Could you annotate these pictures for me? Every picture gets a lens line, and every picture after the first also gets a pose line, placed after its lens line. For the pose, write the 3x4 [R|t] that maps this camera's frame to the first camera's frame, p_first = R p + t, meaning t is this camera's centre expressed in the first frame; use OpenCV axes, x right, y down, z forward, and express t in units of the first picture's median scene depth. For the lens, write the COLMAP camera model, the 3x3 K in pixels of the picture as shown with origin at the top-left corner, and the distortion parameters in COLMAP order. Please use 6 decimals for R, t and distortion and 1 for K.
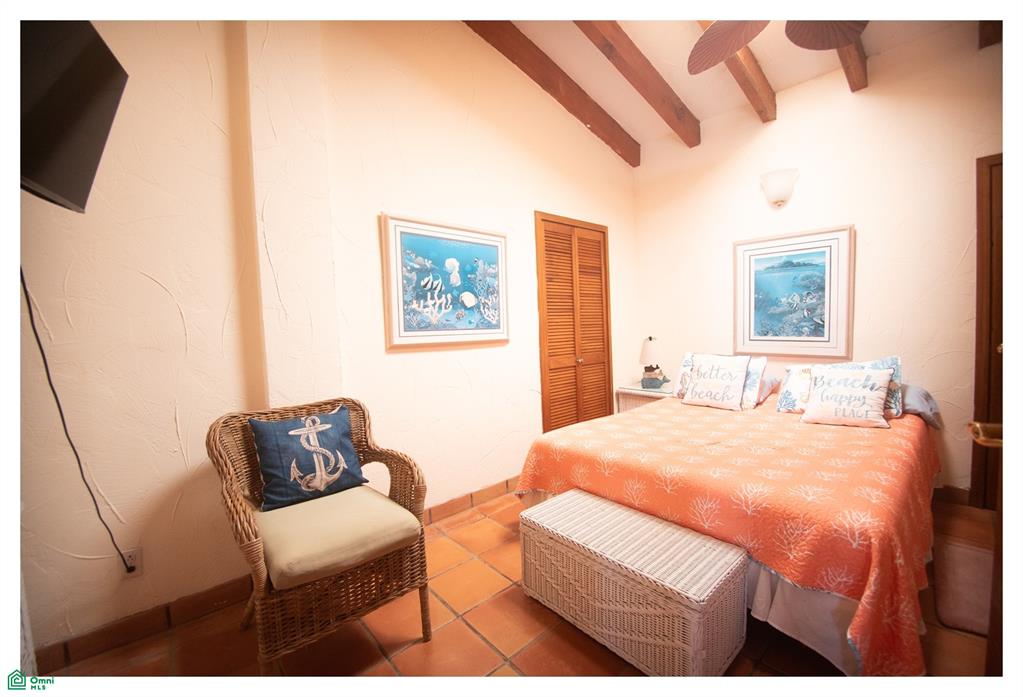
lens RADIAL K [[398.9, 0, 511.4], [0, 398.9, 349.6], [0, 0, 1]] dist [0.001825, -0.015225]
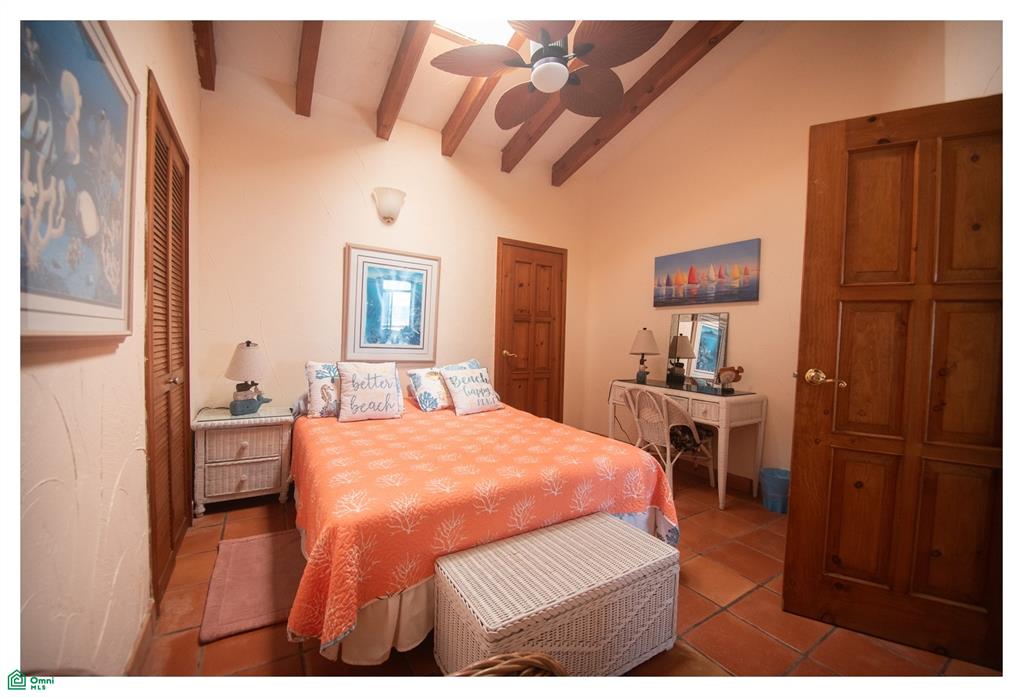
lens RADIAL K [[398.9, 0, 511.4], [0, 398.9, 349.6], [0, 0, 1]] dist [0.001825, -0.015225]
pose [[0.146757, 0.008368, 0.989137, -0.383755], [0.021010, 0.999712, -0.011575, 0.001405], [-0.988949, 0.022480, 0.146538, 0.594849]]
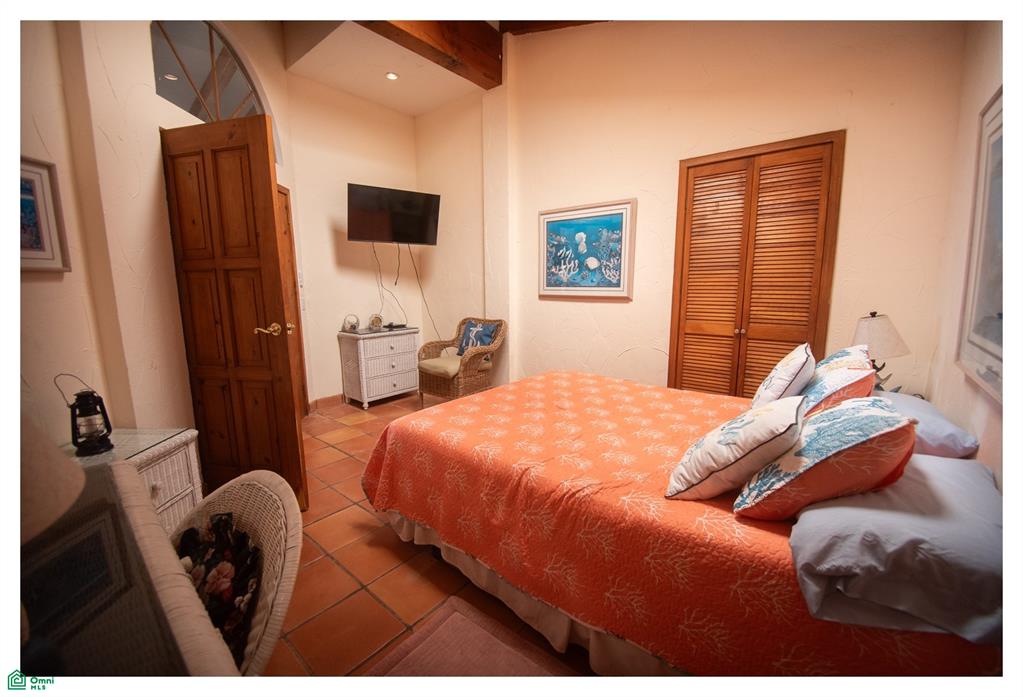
lens RADIAL K [[398.9, 0, 511.4], [0, 398.9, 349.6], [0, 0, 1]] dist [0.001825, -0.015225]
pose [[0.163307, 0.215459, -0.962761, 1.145802], [-0.031679, 0.976503, 0.213161, -0.119344], [0.986067, -0.004311, 0.166295, 0.530821]]
